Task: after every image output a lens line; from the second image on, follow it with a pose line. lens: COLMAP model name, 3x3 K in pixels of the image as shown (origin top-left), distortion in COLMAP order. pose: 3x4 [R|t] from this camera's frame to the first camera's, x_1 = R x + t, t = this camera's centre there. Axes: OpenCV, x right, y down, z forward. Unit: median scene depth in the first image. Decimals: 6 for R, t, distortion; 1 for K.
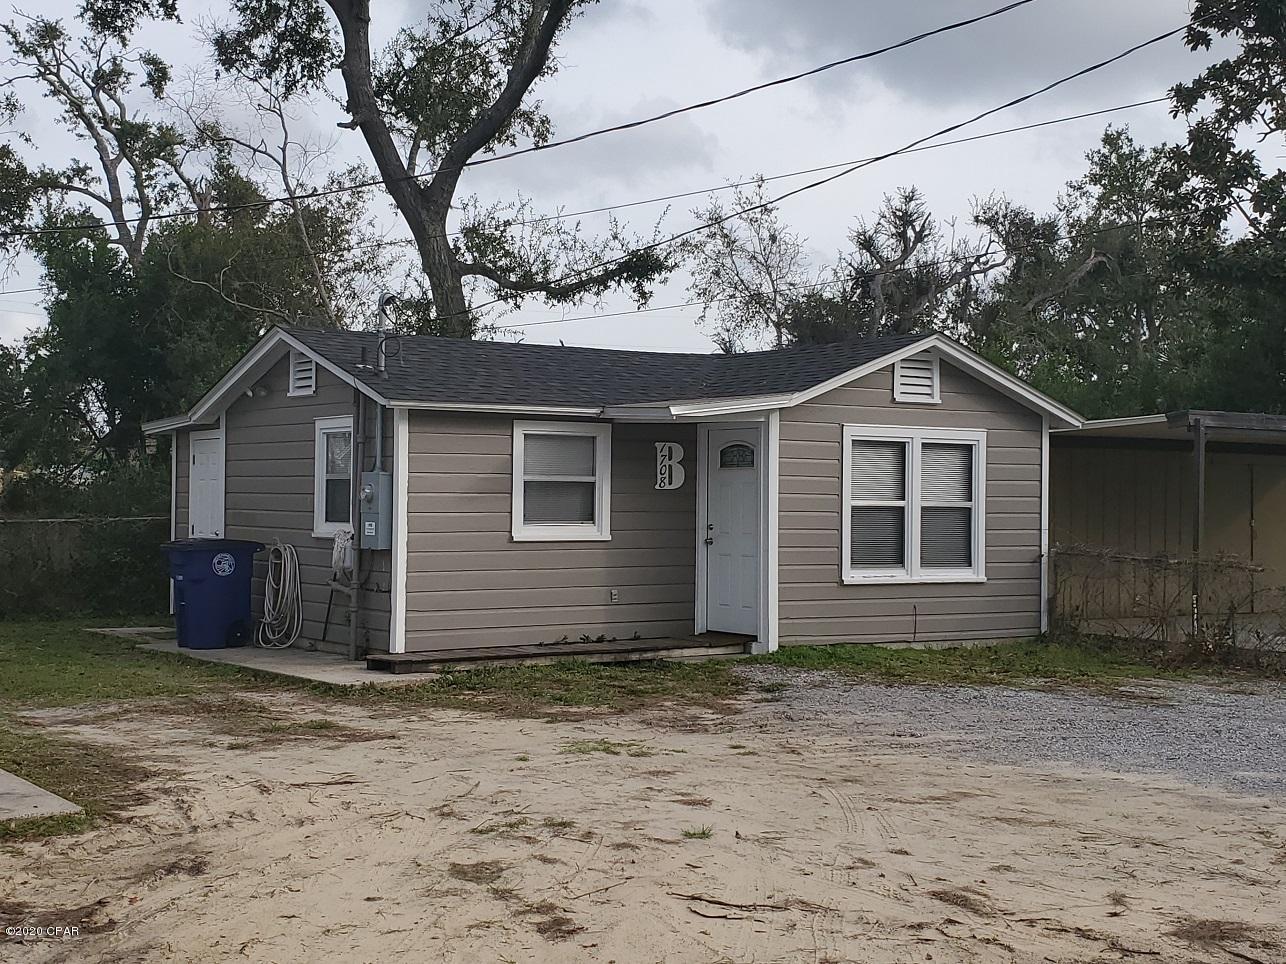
lens RADIAL K [[1956.0, 0, 643.0], [0, 1956.0, 482.0], [0, 0, 1]] dist [0.004755, -0.017193]
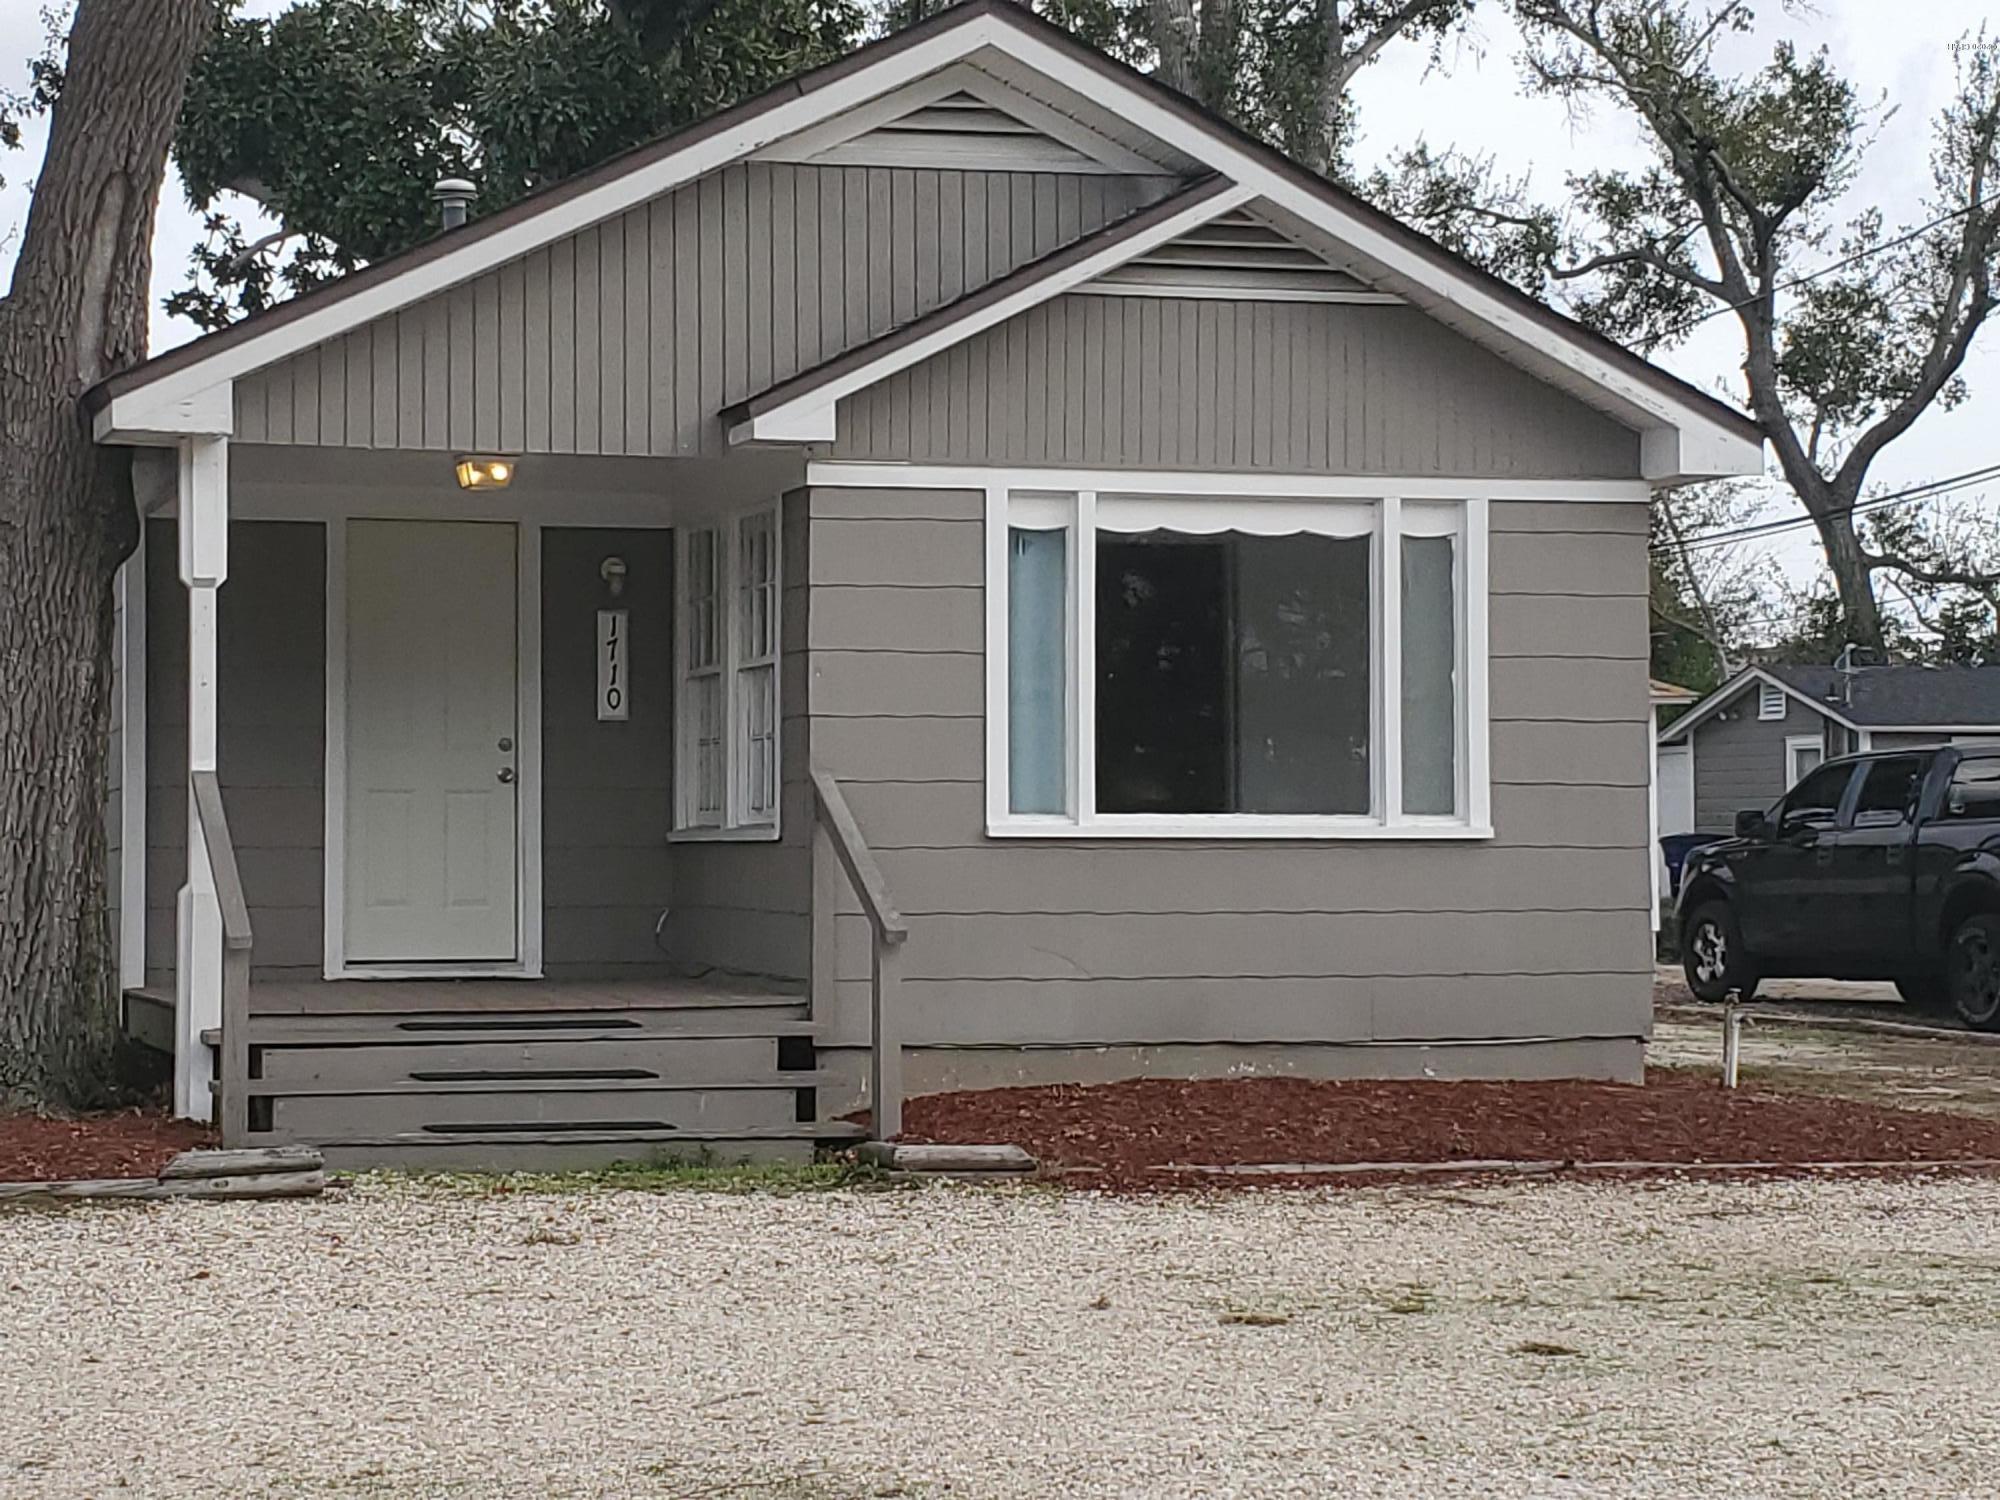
lens RADIAL K [[4108.5, 0, 1000.0], [0, 4108.5, 750.0], [0, 0, 1]] dist [0.452067, -3.046877]
pose [[0.963614, -0.024552, -0.266169, 0.033468], [0.020330, 0.999620, -0.018608, 0.008812], [0.266525, 0.012519, 0.963747, -1.013158]]
